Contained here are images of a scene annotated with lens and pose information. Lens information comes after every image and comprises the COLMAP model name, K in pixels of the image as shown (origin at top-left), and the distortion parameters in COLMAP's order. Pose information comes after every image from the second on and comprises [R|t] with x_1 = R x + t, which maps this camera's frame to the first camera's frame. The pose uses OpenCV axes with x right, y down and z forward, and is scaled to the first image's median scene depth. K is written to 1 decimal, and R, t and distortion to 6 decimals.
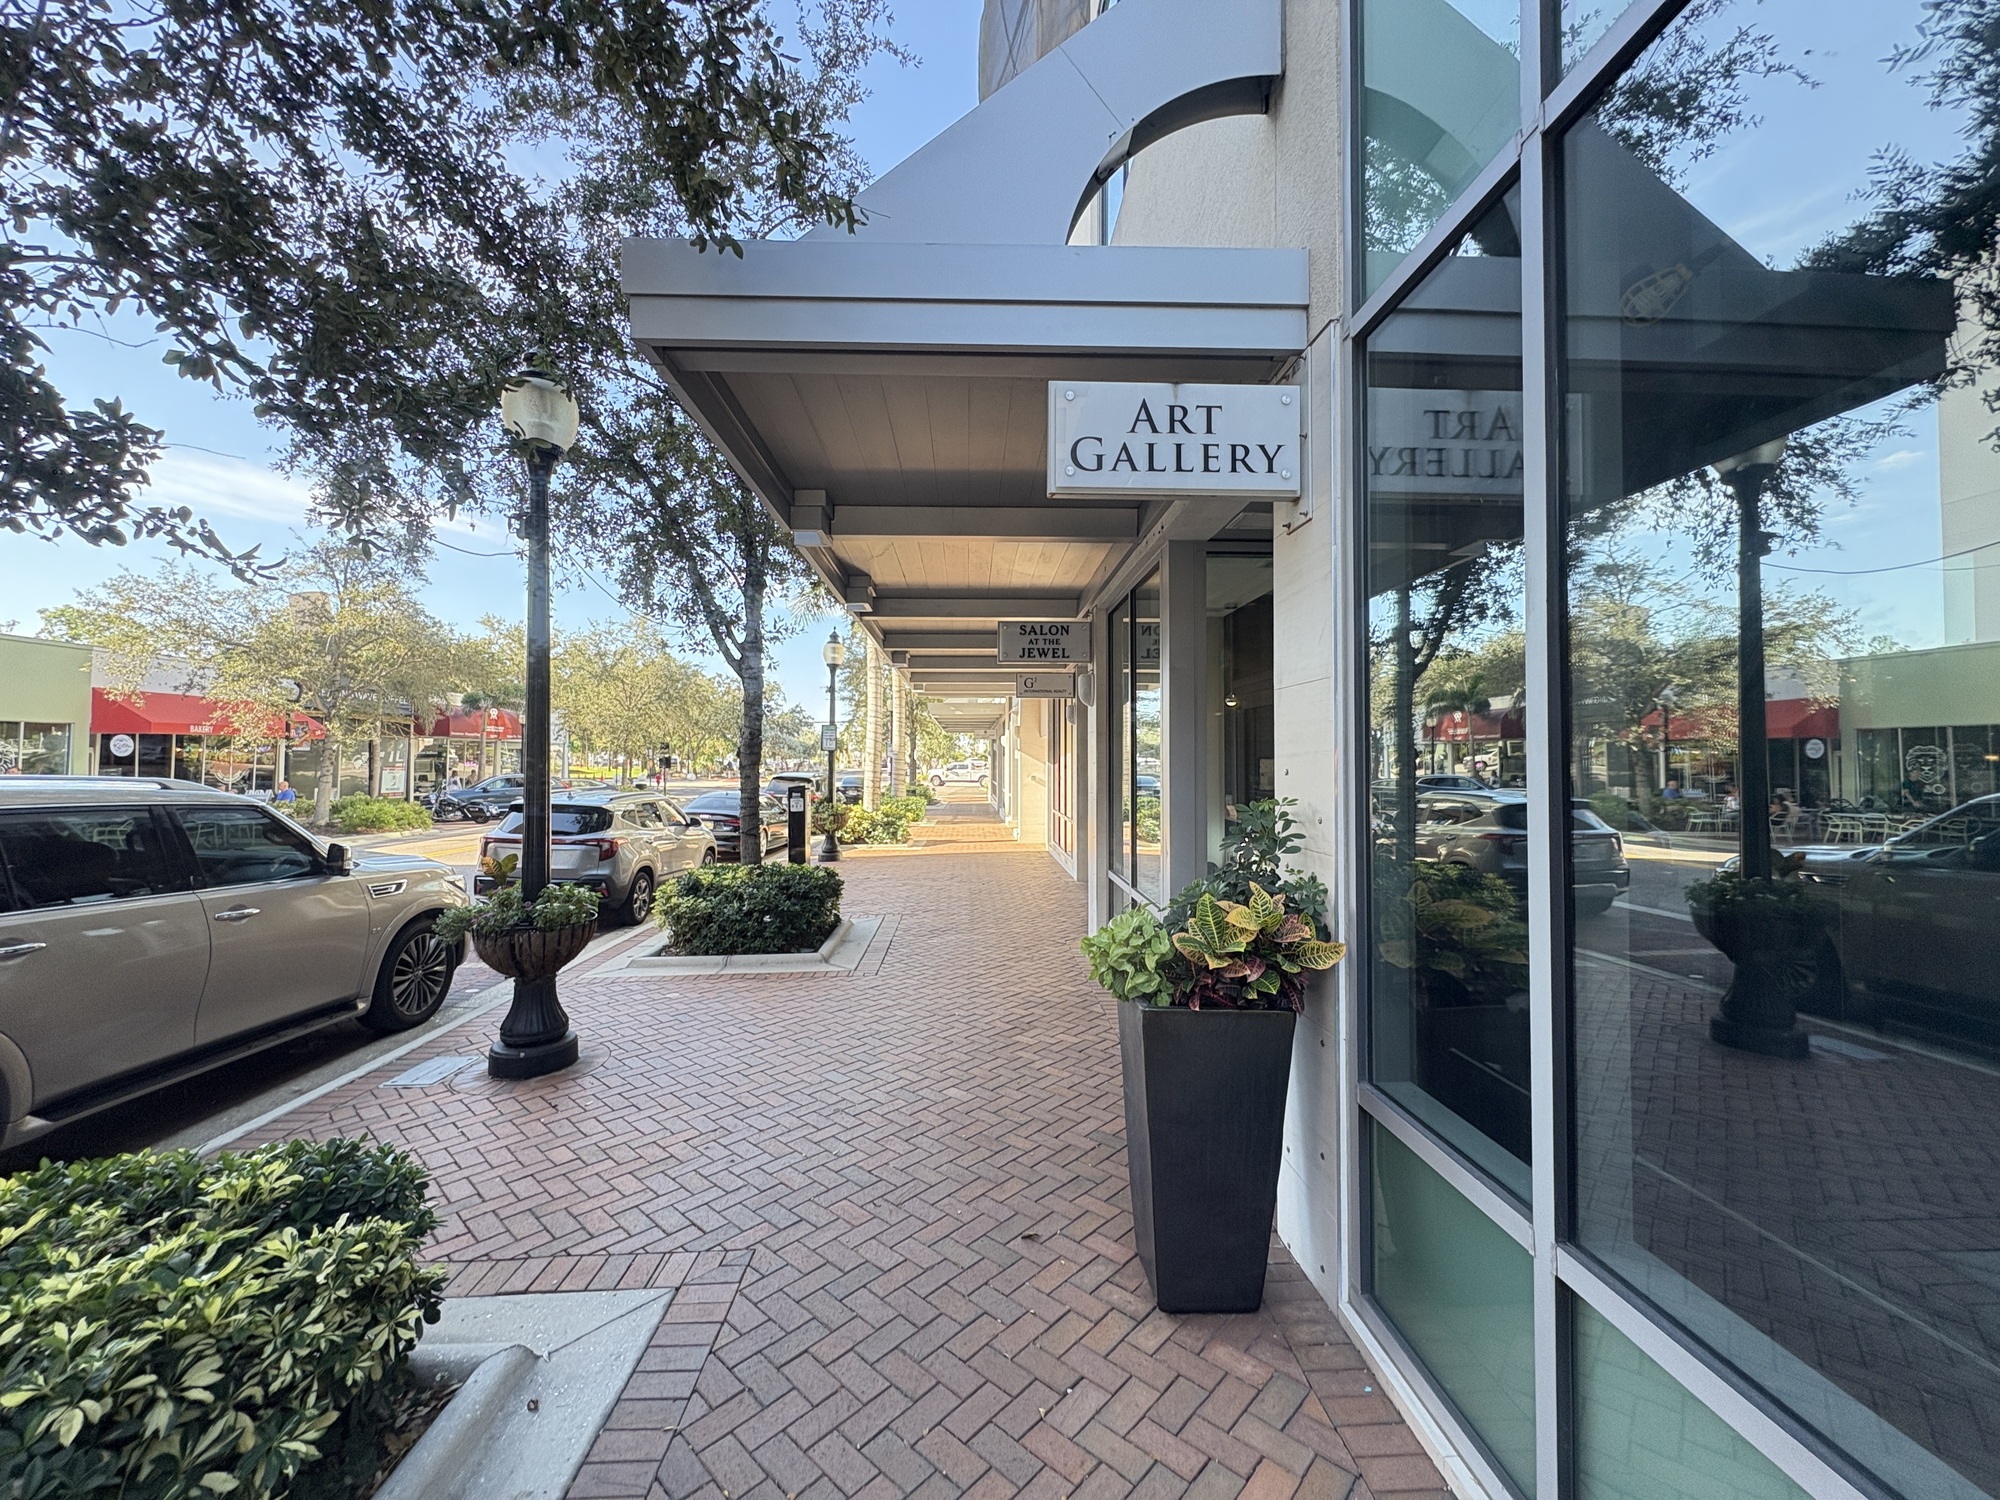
lens RADIAL K [[796.0, 0, 1001.0], [0, 796.0, 749.7], [0, 0, 1]] dist [0.001797, -0.000066]
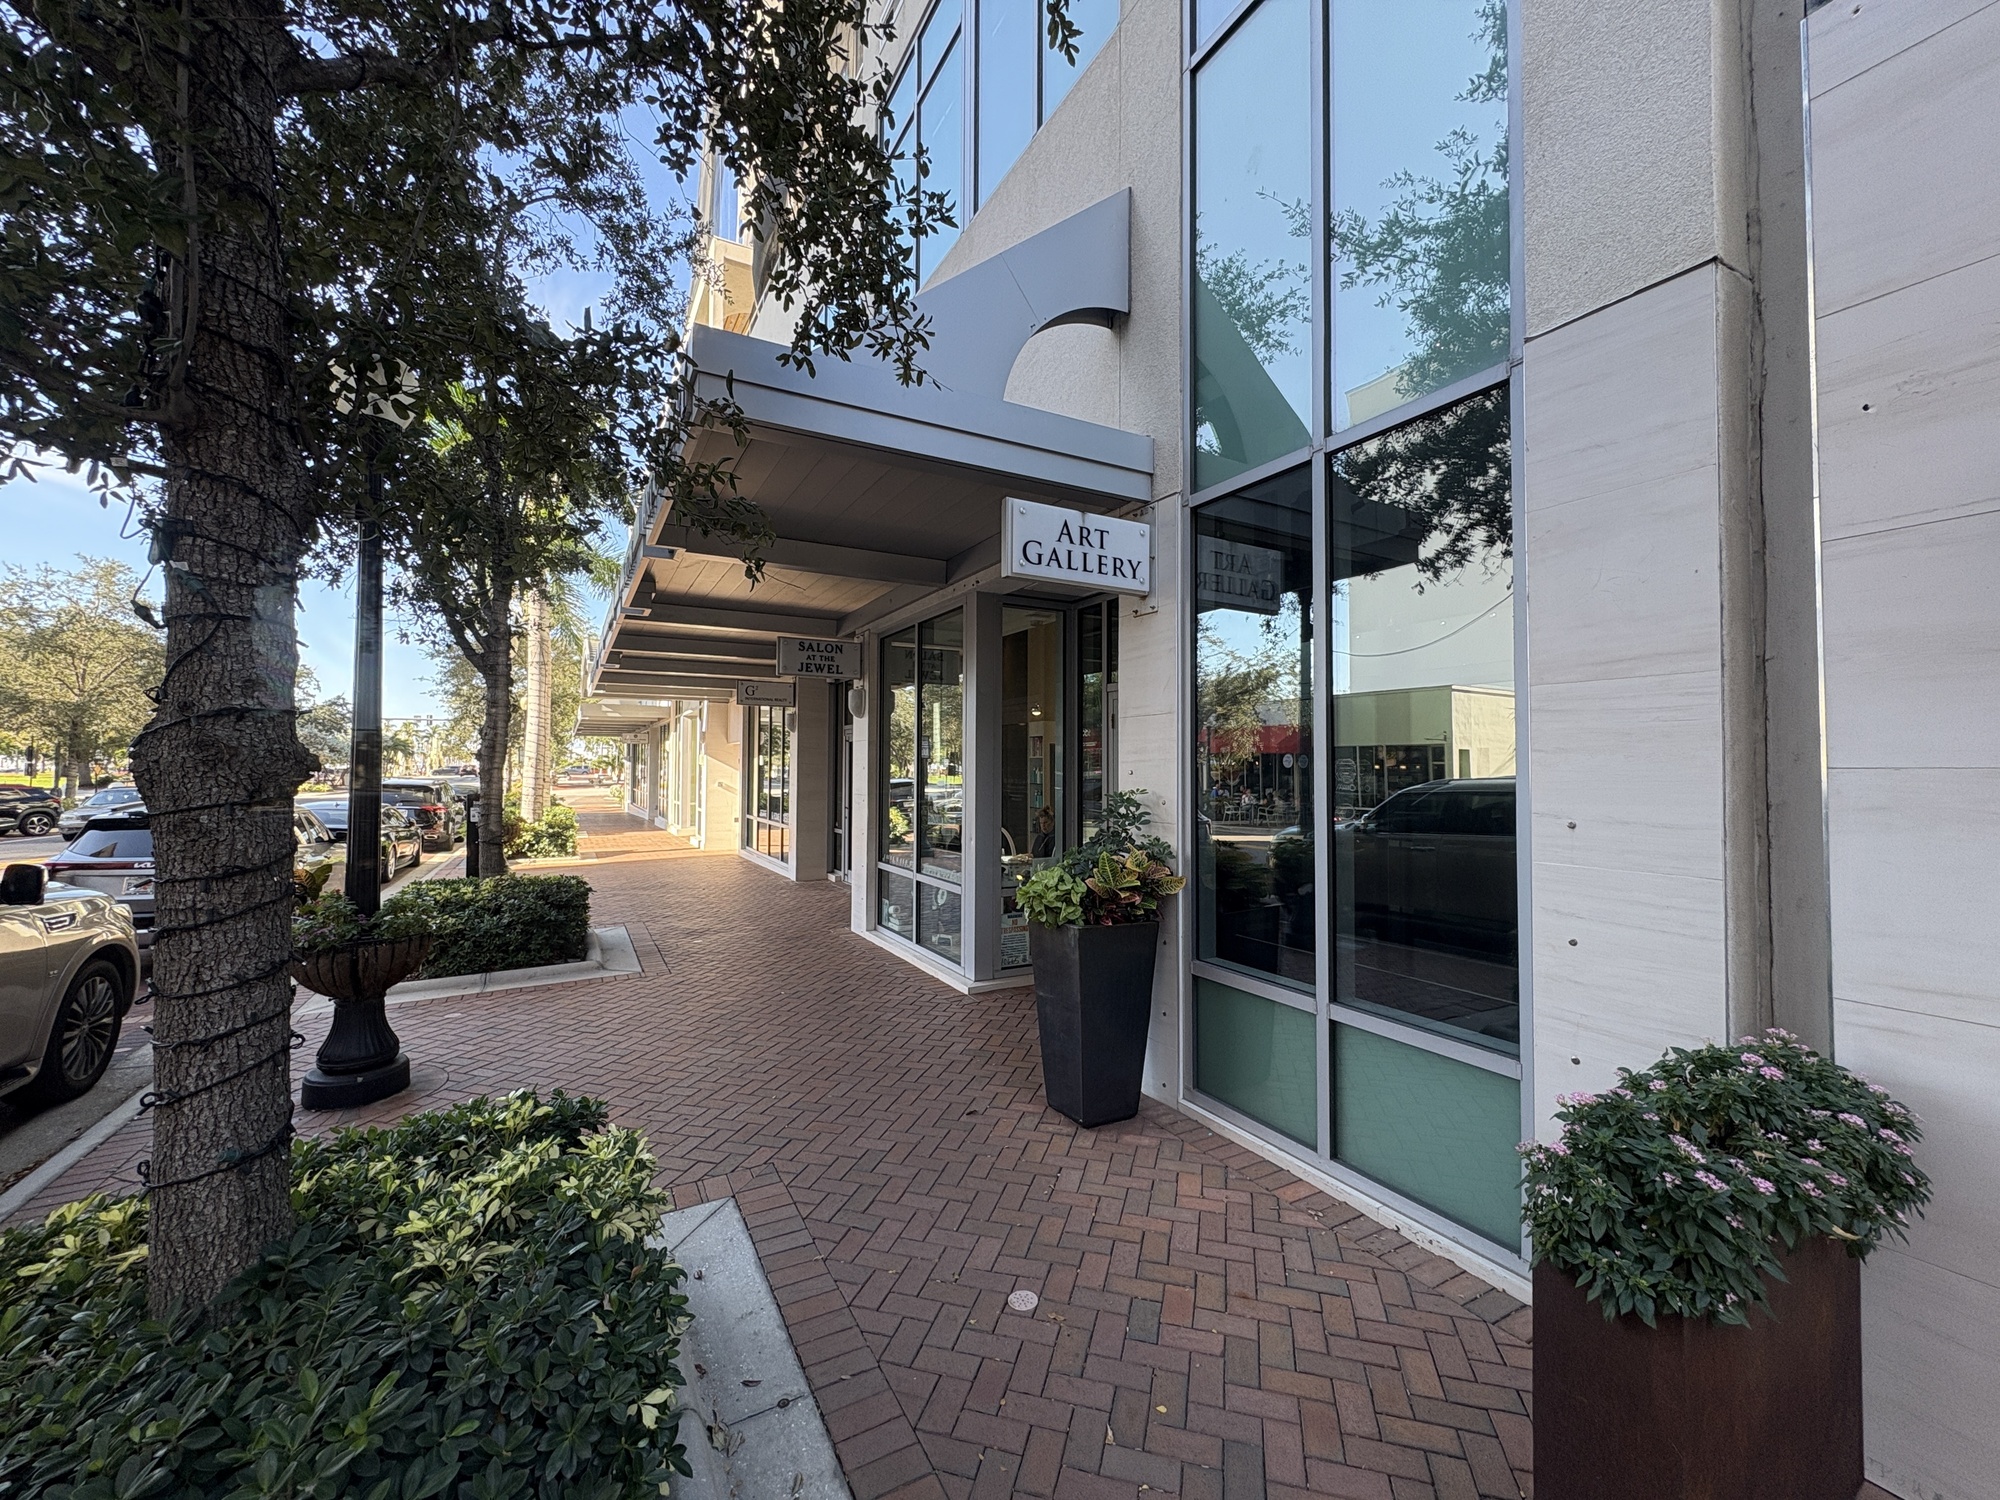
lens RADIAL K [[796.0, 0, 999.8], [0, 796.0, 751.8], [0, 0, 1]] dist [0.001797, -0.000066]
pose [[0.893475, 0.013571, 0.448908, -0.564562], [-0.010682, 0.999903, -0.008966, 0.004648], [-0.448986, 0.003215, 0.893533, -0.253577]]
